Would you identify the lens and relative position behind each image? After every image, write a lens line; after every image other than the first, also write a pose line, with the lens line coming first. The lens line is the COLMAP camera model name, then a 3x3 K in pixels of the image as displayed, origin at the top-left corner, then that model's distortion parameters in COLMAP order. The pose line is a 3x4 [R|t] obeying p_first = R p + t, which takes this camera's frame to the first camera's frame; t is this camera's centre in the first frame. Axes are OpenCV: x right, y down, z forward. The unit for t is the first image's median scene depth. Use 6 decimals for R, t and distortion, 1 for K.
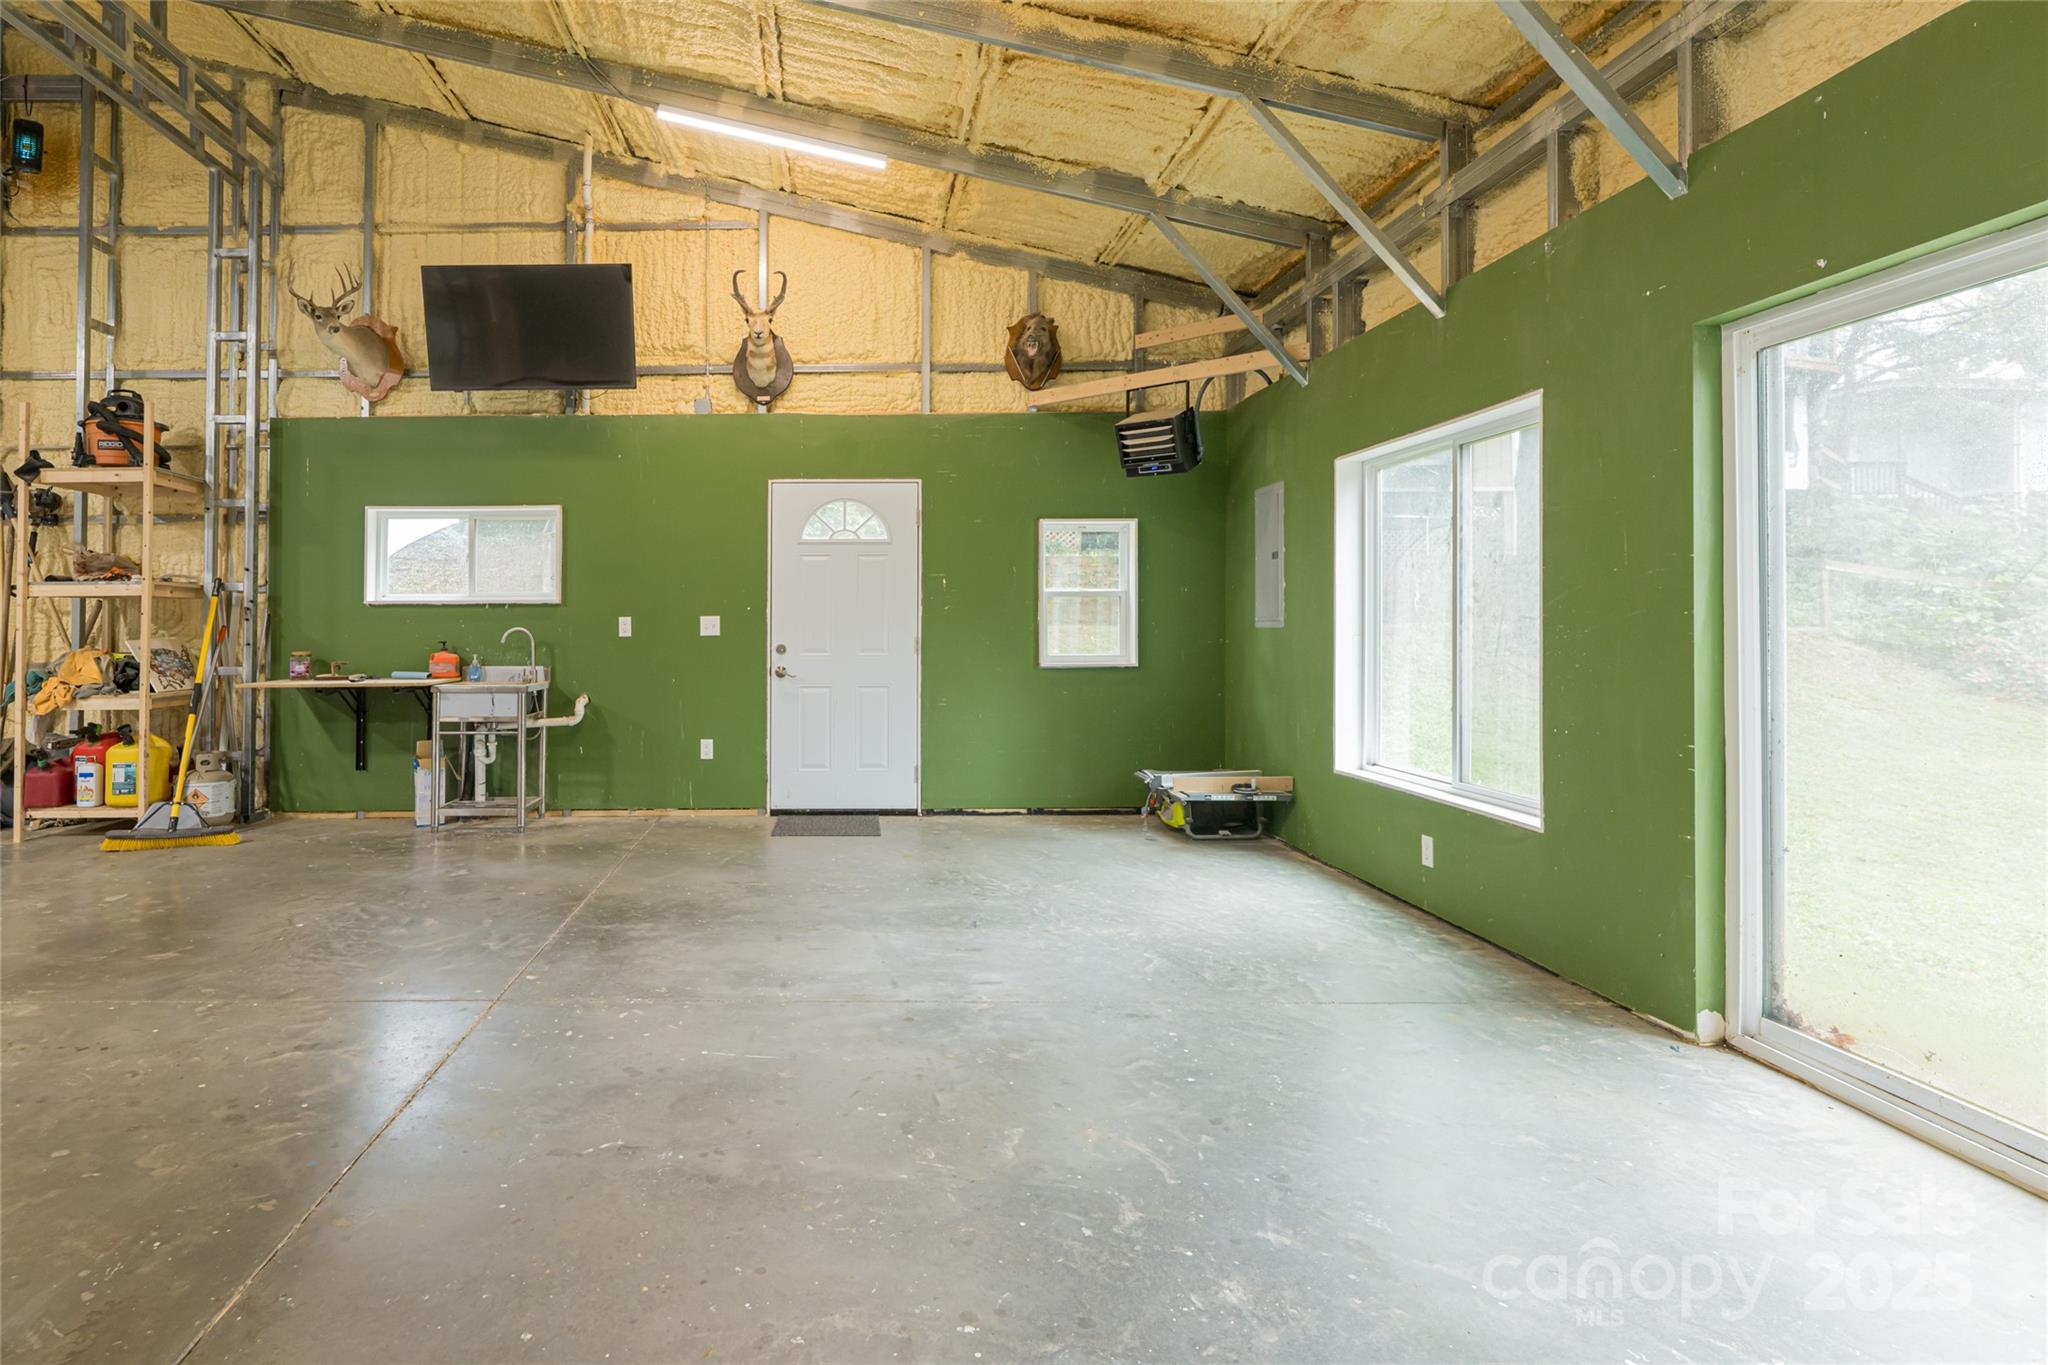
lens RADIAL K [[1235.8, 0, 976.7], [0, 1235.8, 650.0], [0, 0, 1]] dist [-0.006209, 0.000088]
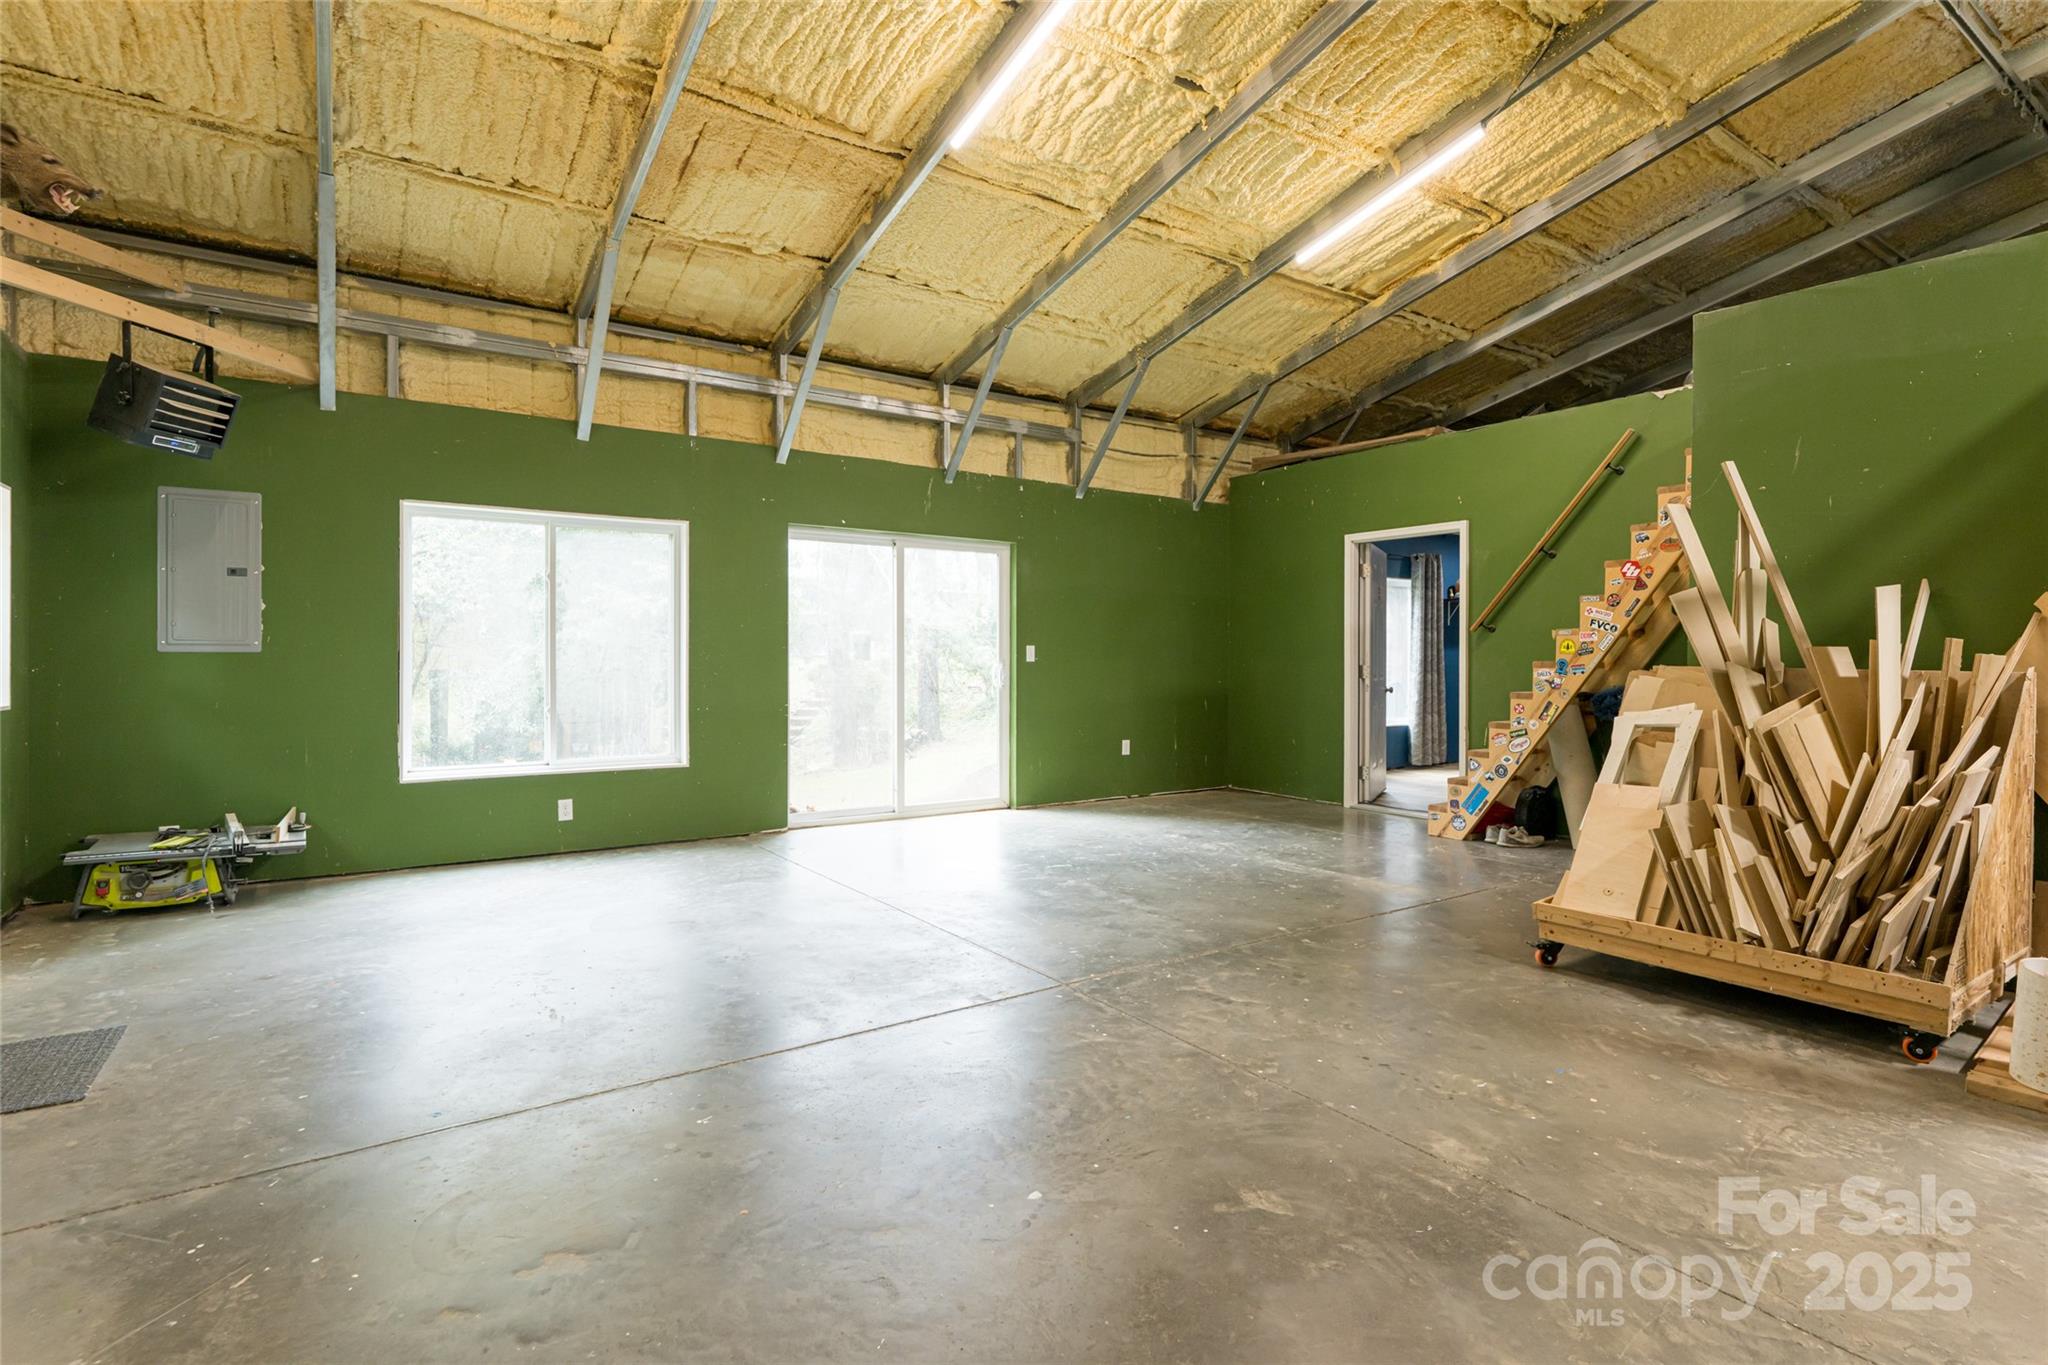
lens RADIAL K [[1009.0, 0, 1022.9], [0, 1009.0, 654.4], [0, 0, 1]] dist [0.000054, -0.000010]
pose [[-0.560734, 0.000329, 0.827996, -1.205194], [0.012836, 0.999883, 0.008296, -0.025176], [-0.827897, 0.015280, -0.560672, 1.649077]]
